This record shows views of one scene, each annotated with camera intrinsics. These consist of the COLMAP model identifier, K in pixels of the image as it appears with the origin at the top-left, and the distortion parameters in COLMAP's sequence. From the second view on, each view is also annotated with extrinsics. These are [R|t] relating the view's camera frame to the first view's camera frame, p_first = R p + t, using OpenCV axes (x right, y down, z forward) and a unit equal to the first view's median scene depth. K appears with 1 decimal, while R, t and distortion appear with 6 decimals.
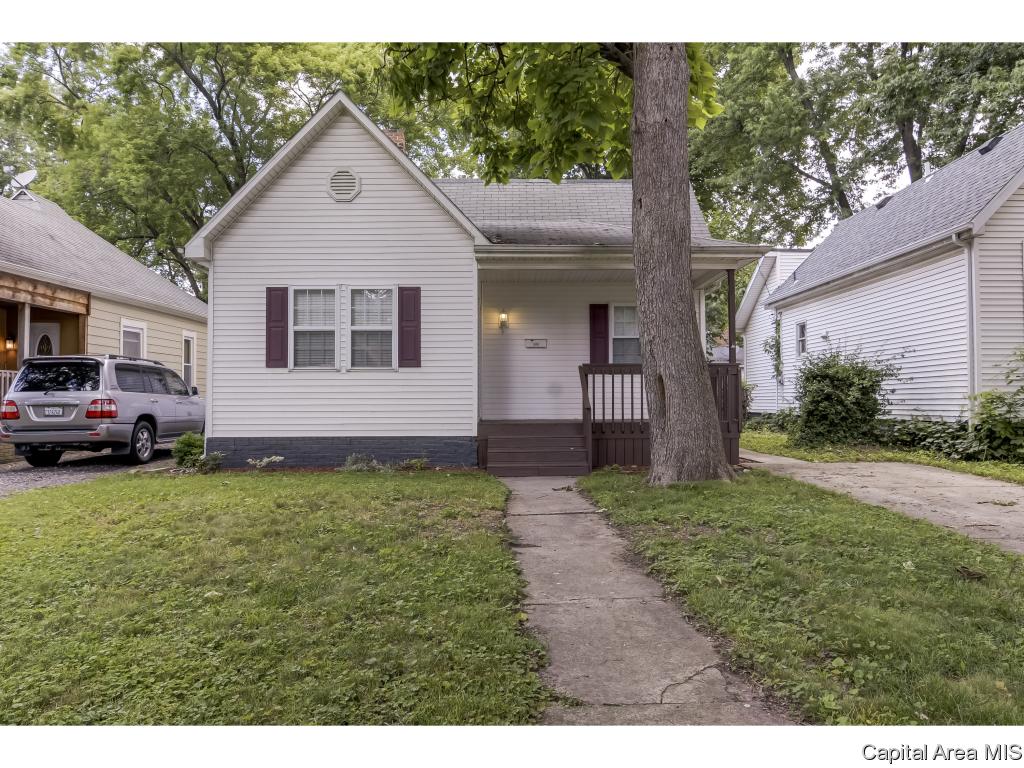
lens RADIAL K [[718.0, 0, 516.1], [0, 718.0, 383.1], [0, 0, 1]] dist [-0.008676, -0.001284]
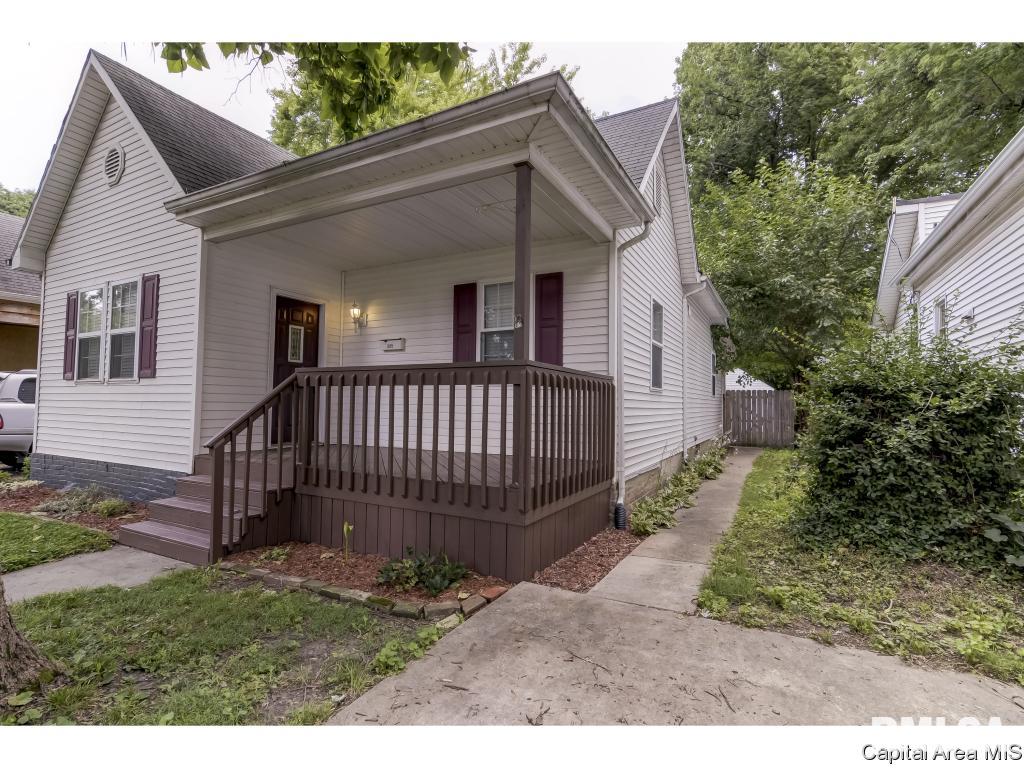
lens RADIAL K [[496.4, 0, 505.0], [0, 496.4, 384.9], [0, 0, 1]] dist [-0.003324, 0.005922]
pose [[0.872262, -0.005749, -0.489004, 0.454118], [-0.001454, 0.999896, -0.014348, -0.007487], [0.489036, 0.013226, 0.872163, 0.719629]]
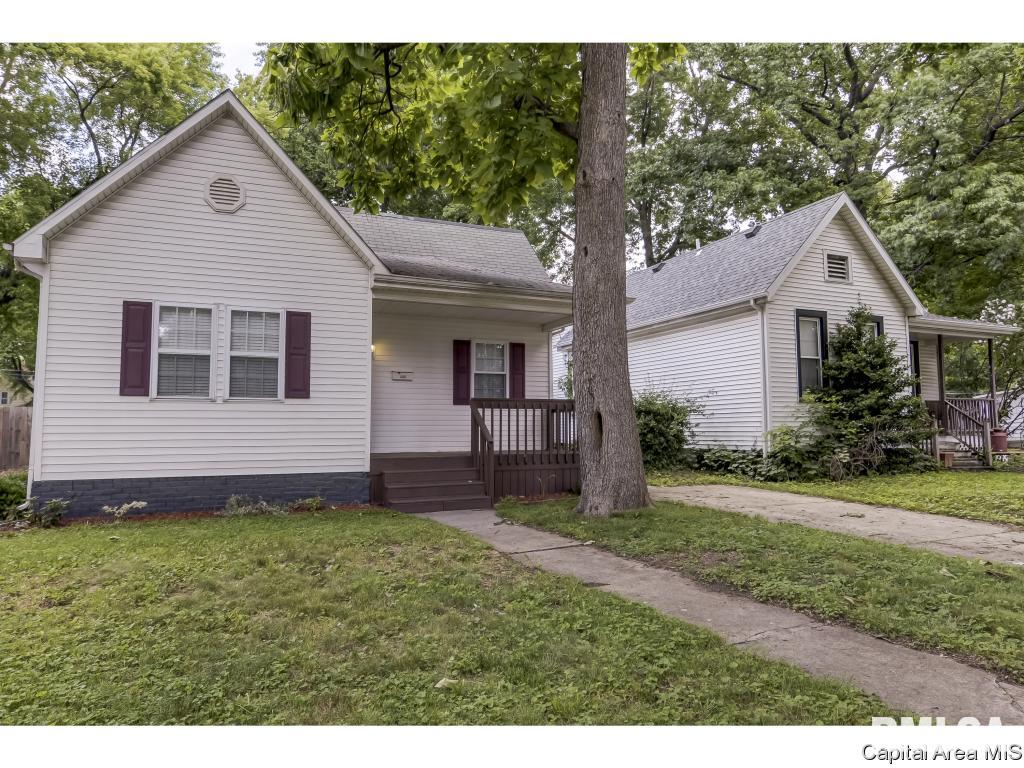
lens RADIAL K [[679.1, 0, 514.7], [0, 679.1, 381.9], [0, 0, 1]] dist [-0.004227, 0.002300]
pose [[0.917582, 0.027222, 0.396614, -0.238817], [-0.008969, 0.998817, -0.047803, -0.003969], [-0.397446, 0.040306, 0.916740, 0.086391]]
